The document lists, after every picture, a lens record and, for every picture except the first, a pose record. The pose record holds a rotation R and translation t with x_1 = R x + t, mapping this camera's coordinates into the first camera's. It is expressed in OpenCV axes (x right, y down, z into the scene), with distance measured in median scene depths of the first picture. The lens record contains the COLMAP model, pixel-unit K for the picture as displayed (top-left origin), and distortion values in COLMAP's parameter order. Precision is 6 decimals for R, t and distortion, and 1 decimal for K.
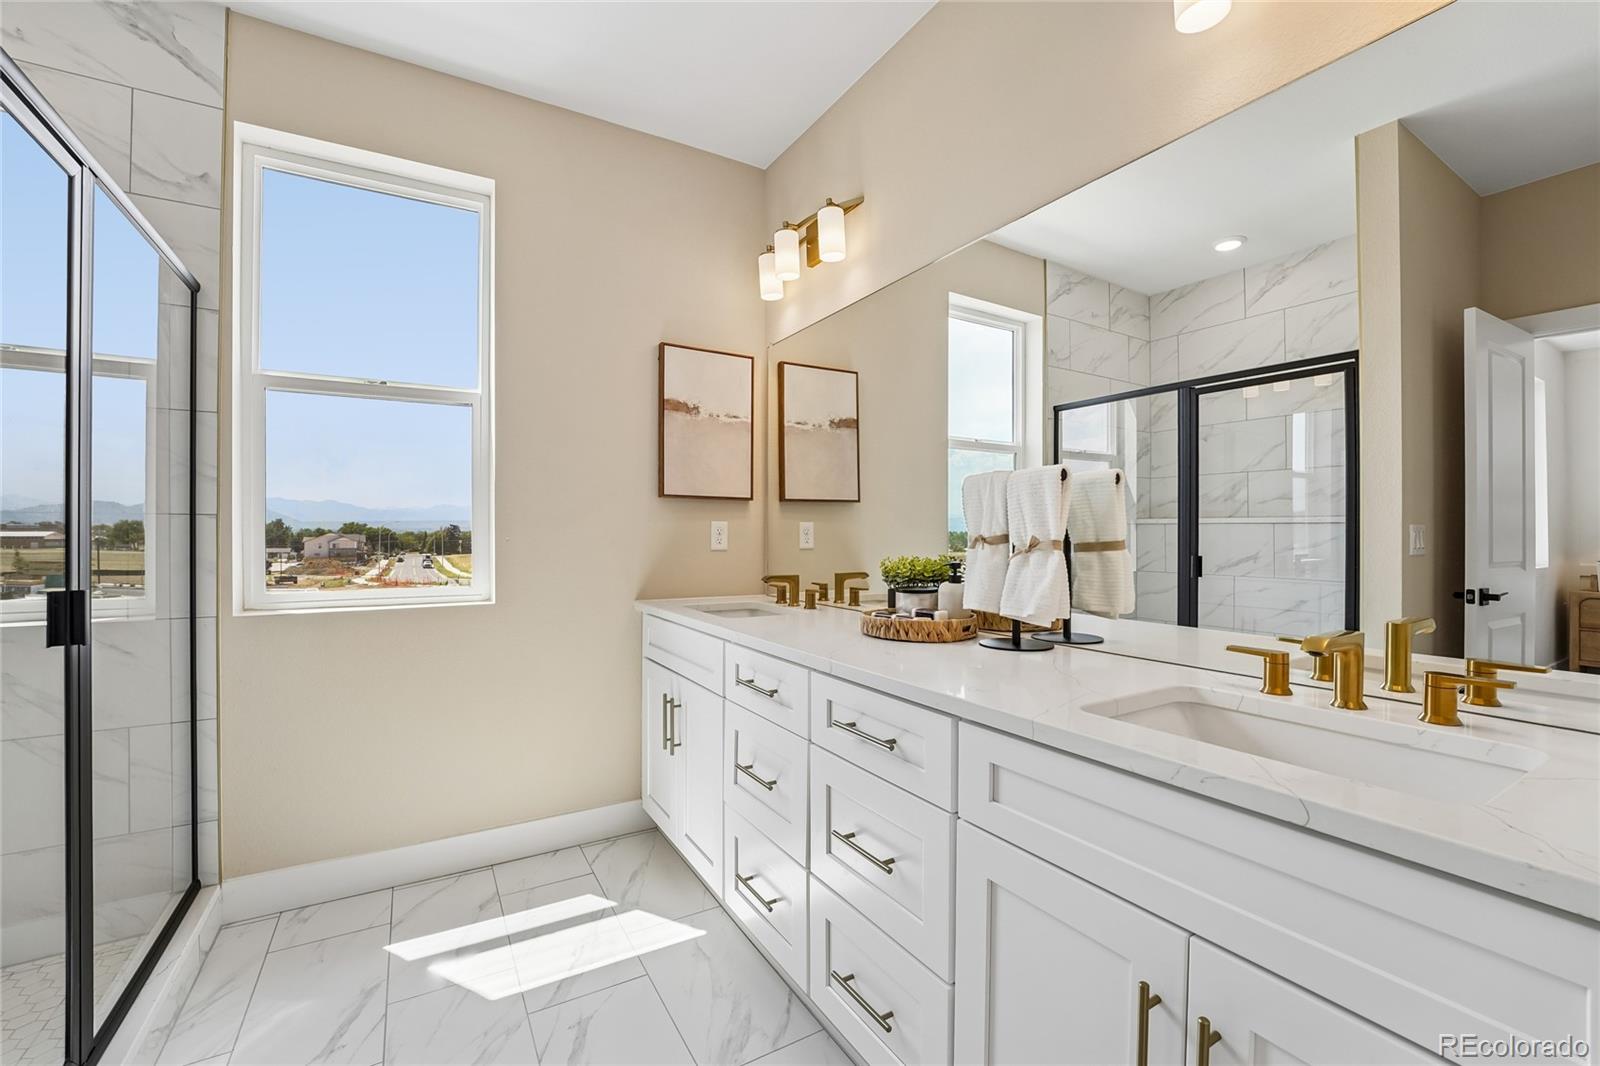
lens RADIAL K [[647.9, 0, 793.0], [0, 647.9, 532.1], [0, 0, 1]] dist [-0.027035, 0.000356]
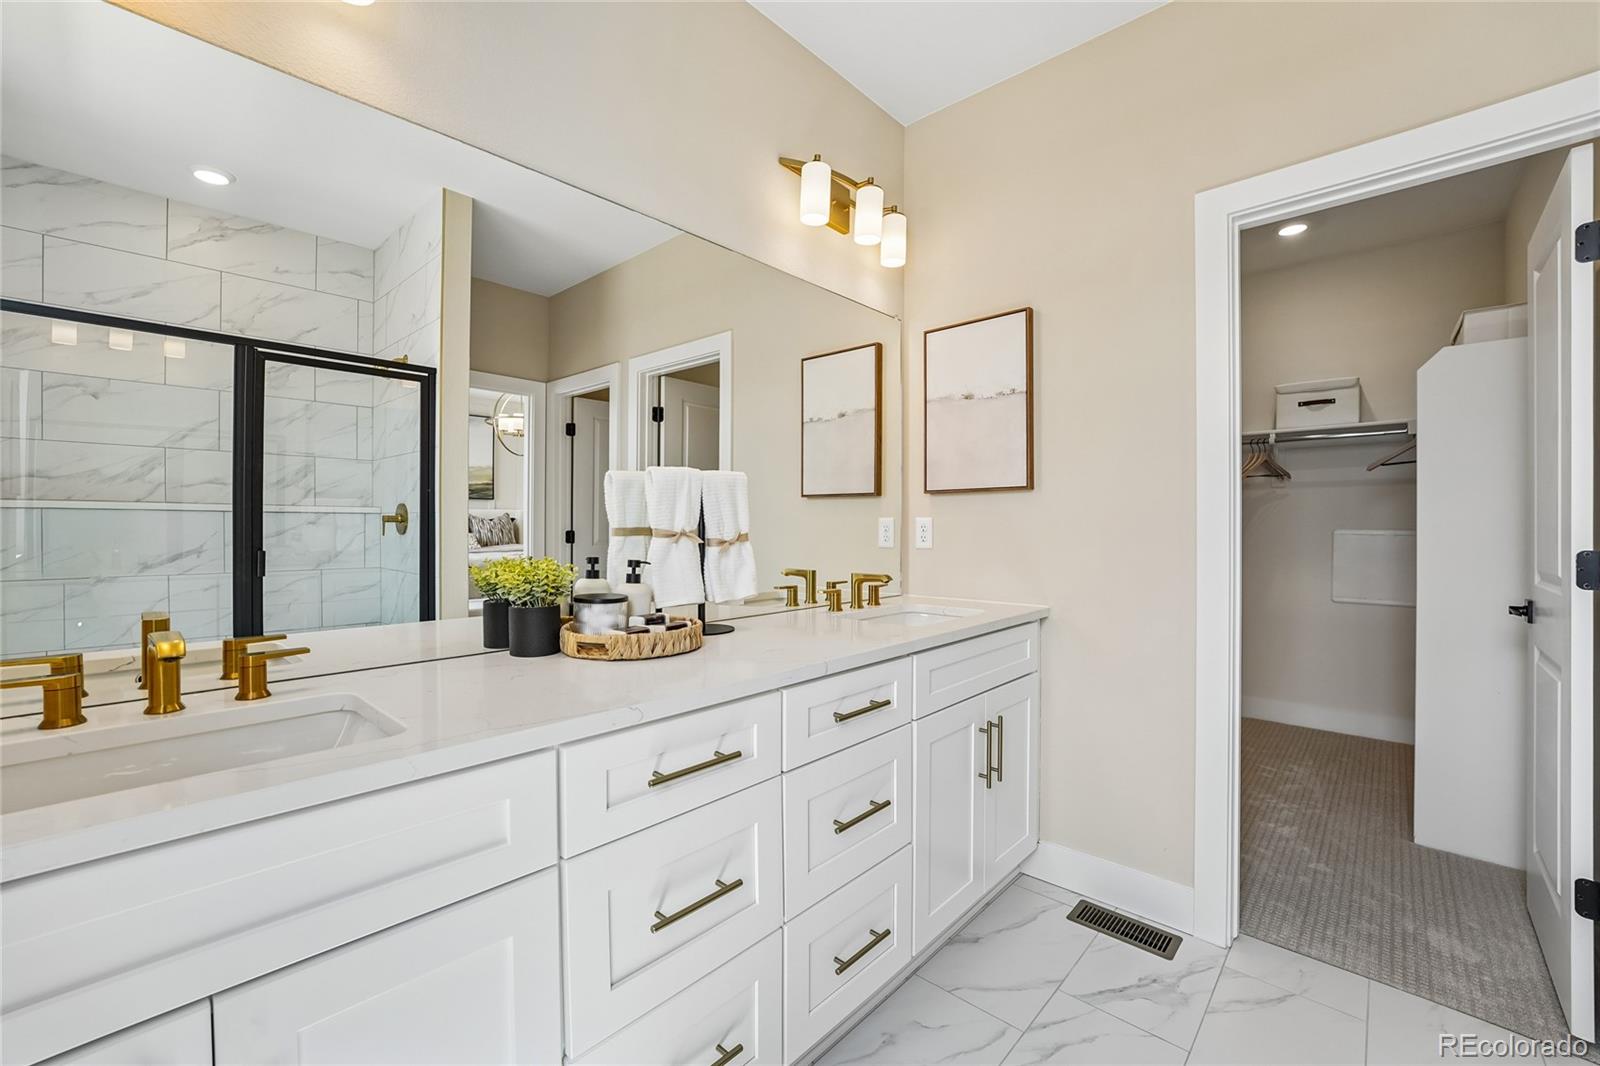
lens RADIAL K [[647.9, 0, 793.0], [0, 647.9, 532.1], [0, 0, 1]] dist [-0.027035, 0.000356]
pose [[-0.274732, -0.016714, 0.961375, -0.356169], [-0.006151, 0.999859, 0.015625, -0.003696], [-0.961501, -0.001620, -0.274796, 0.545282]]
